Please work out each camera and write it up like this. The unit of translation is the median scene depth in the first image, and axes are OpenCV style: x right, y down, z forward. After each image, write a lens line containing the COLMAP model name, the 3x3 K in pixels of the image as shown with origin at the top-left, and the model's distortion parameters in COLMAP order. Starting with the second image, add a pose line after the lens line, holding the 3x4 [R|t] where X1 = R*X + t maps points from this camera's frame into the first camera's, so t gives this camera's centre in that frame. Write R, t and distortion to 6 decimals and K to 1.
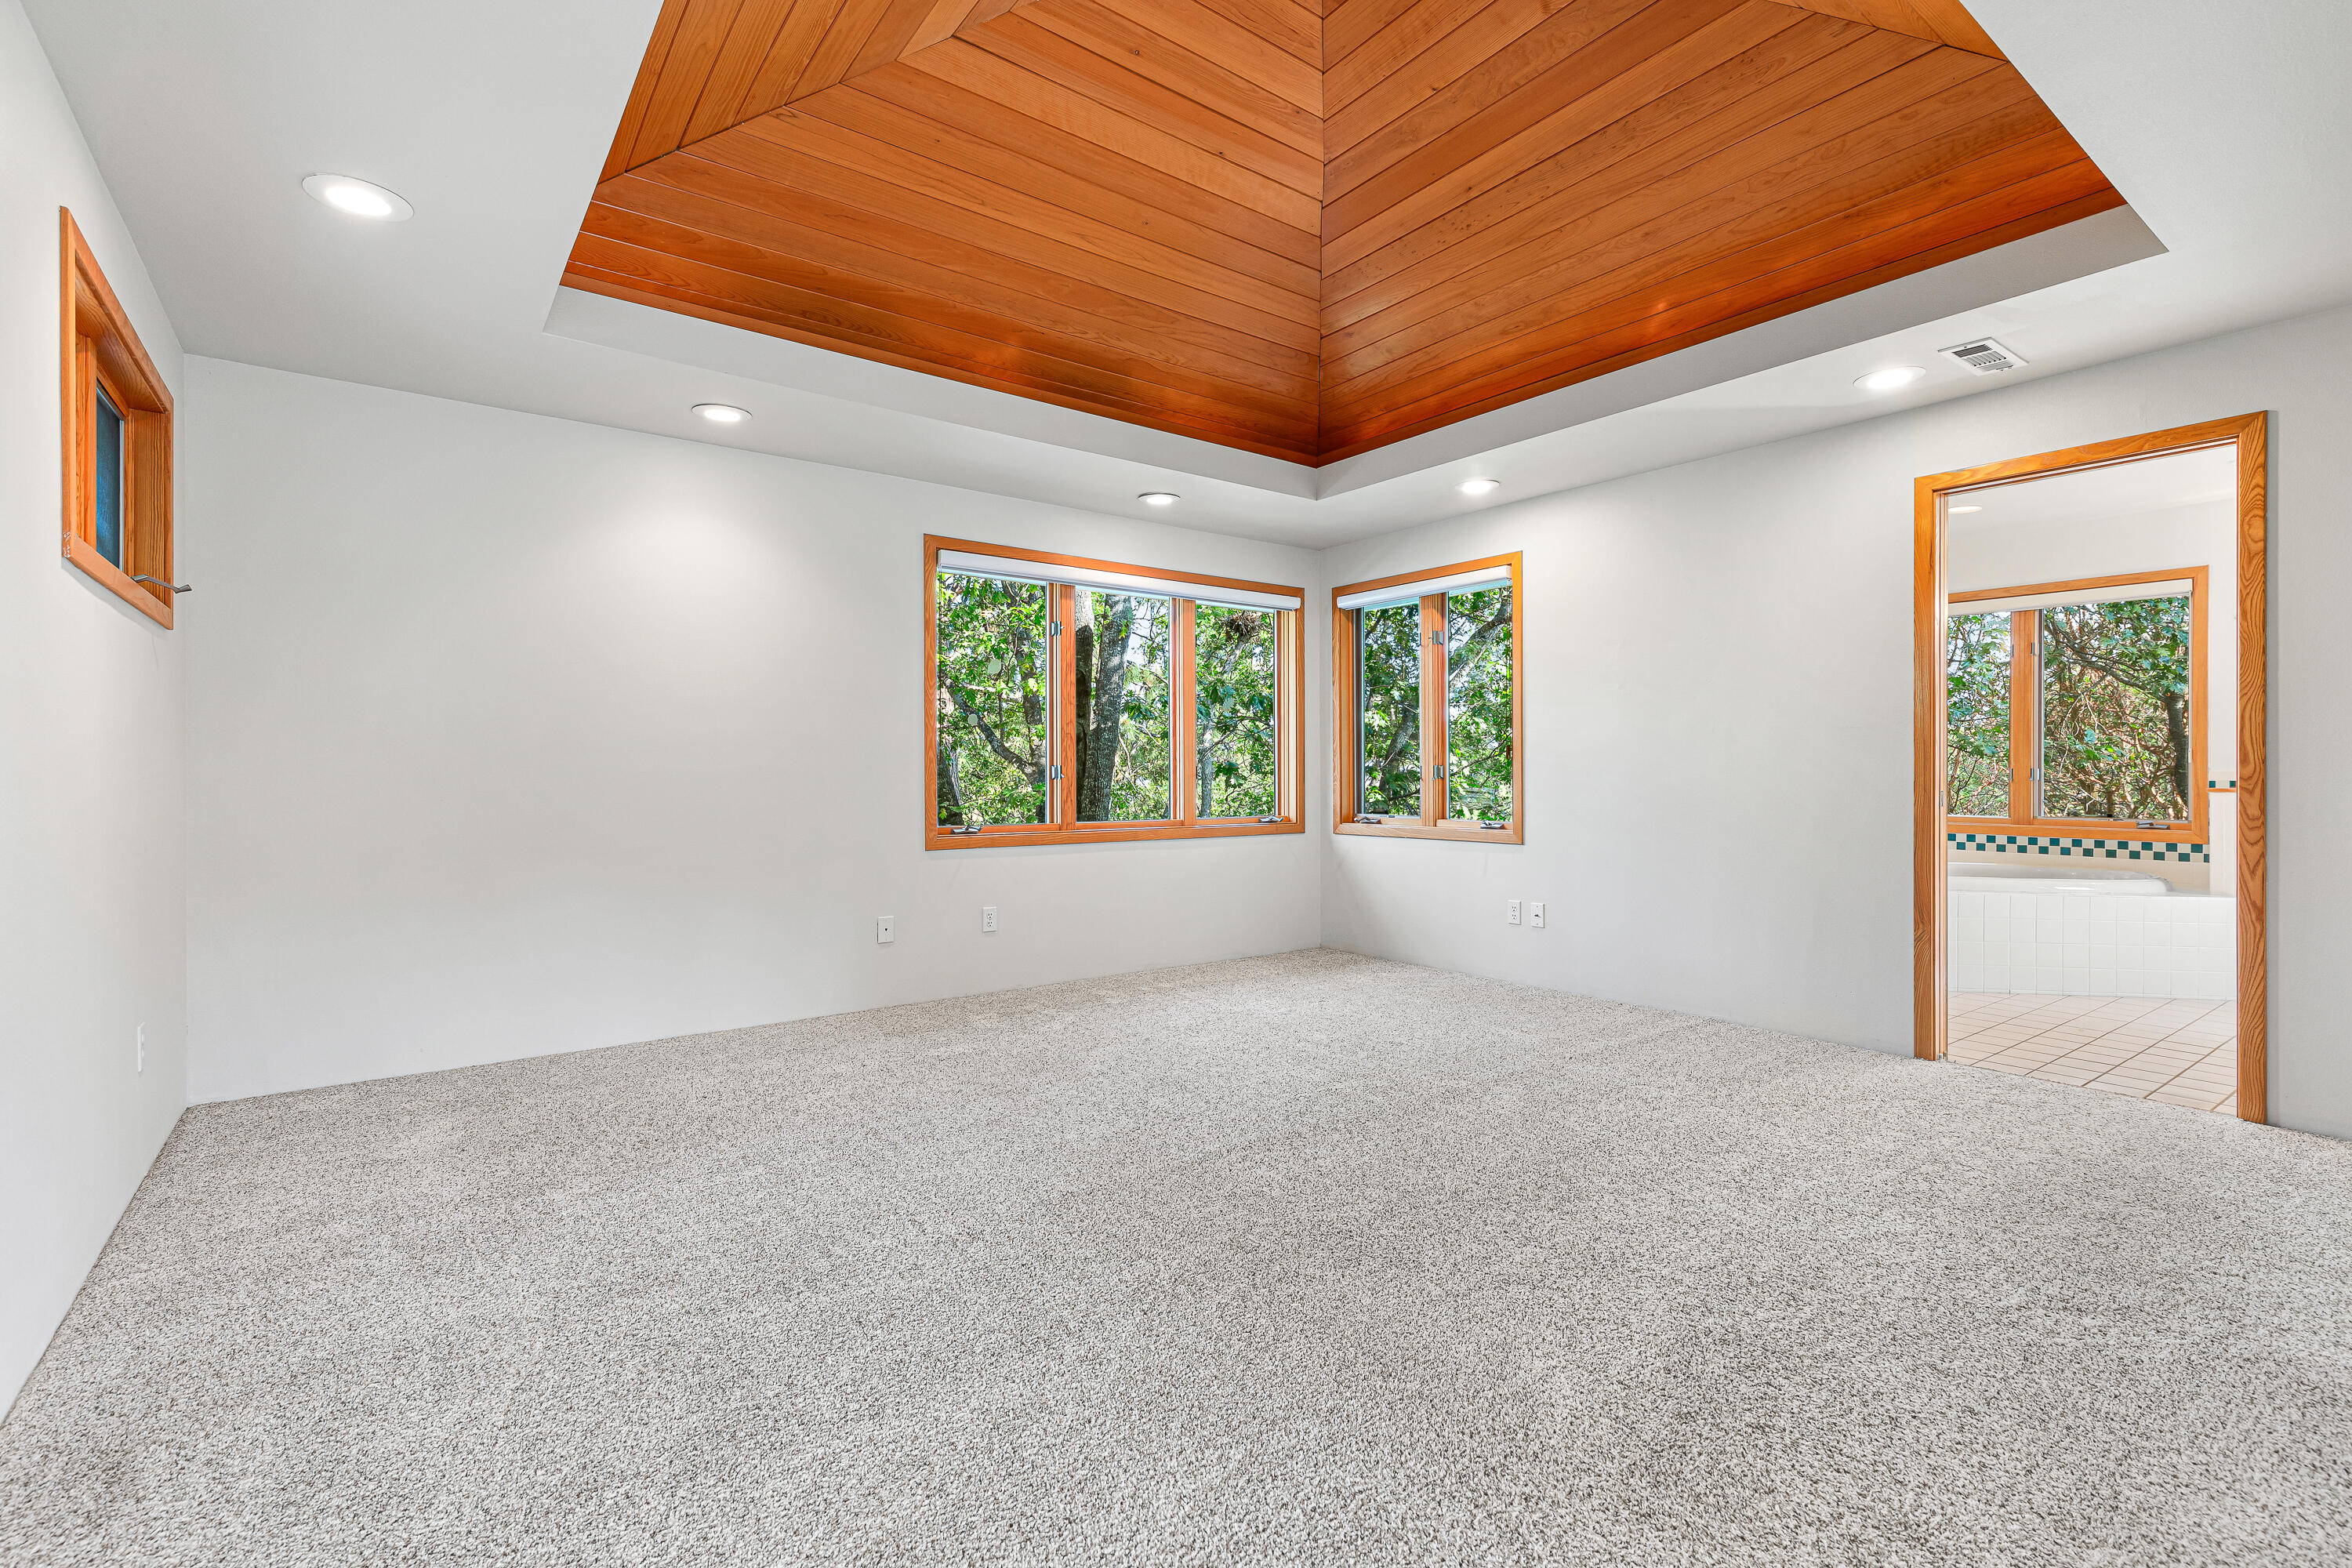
lens RADIAL K [[1061.3, 0, 1179.3], [0, 1061.3, 777.7], [0, 0, 1]] dist [0.006824, -0.000492]
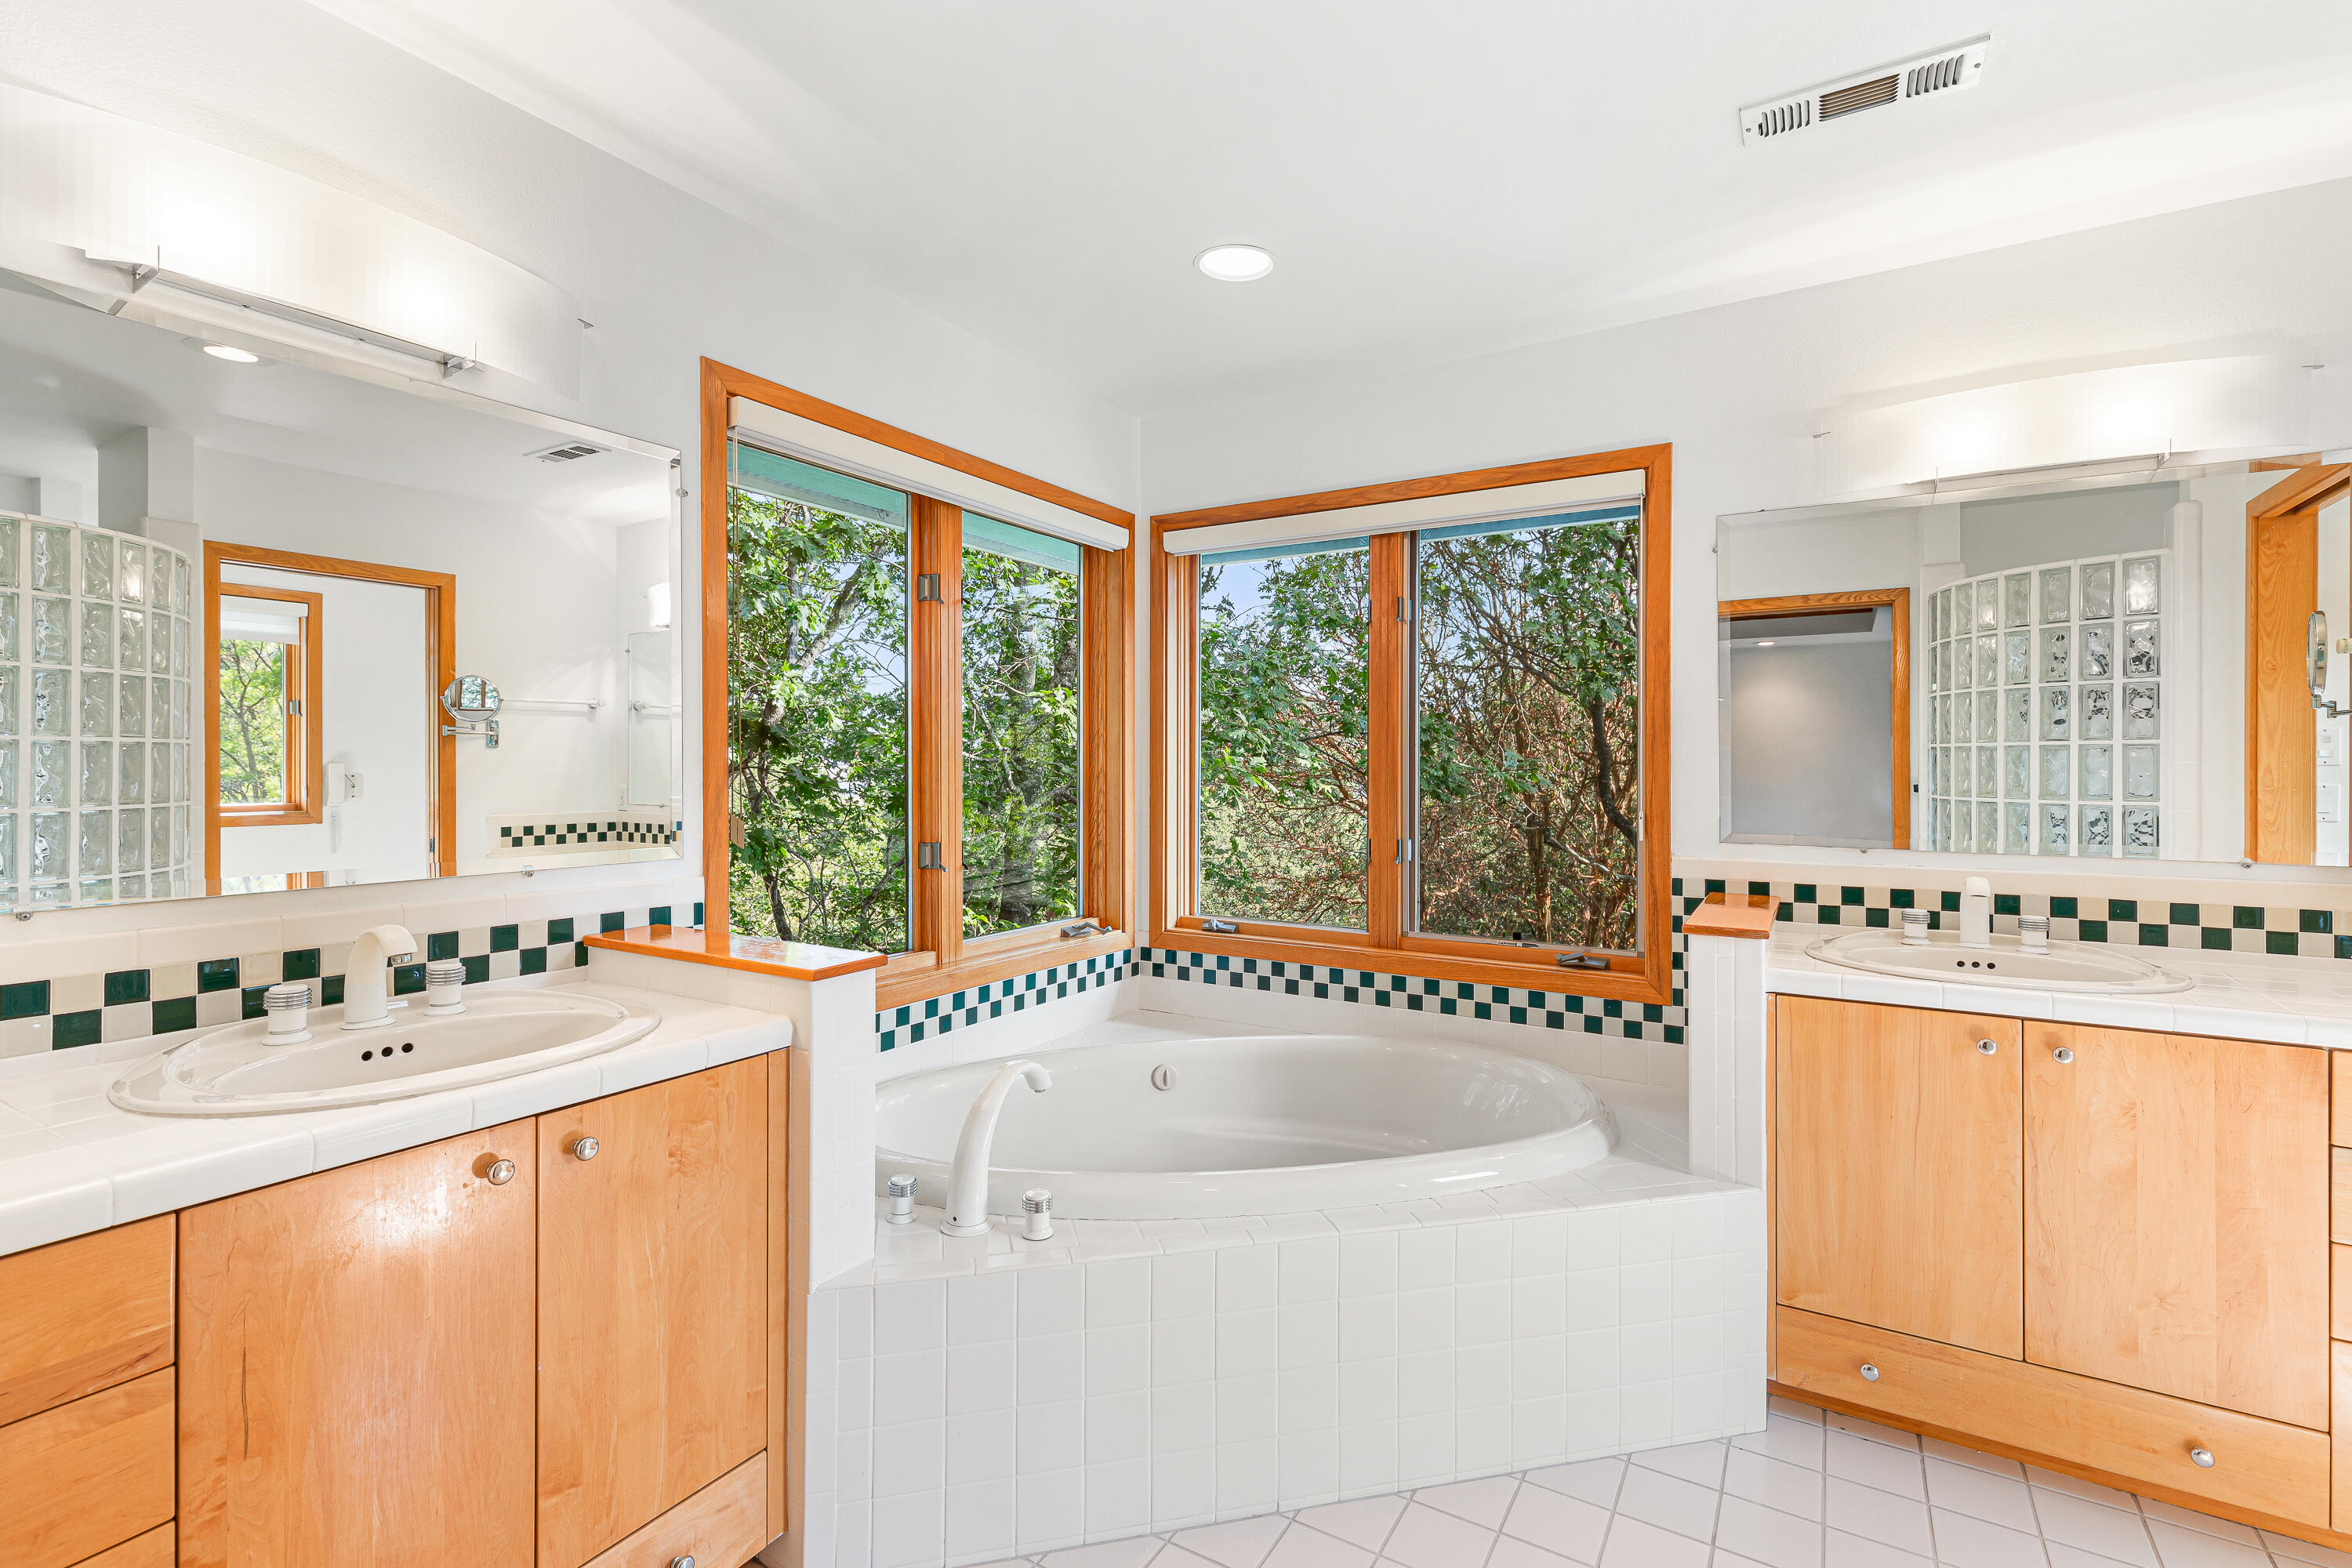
lens RADIAL K [[1075.9, 0, 1173.8], [0, 1075.9, 770.4], [0, 0, 1]] dist [0.008802, -0.000018]
pose [[0.929323, -0.002115, 0.369262, 0.507321], [0.001838, 0.999998, 0.001102, -0.043053], [-0.369263, -0.000345, 0.929325, 0.557116]]
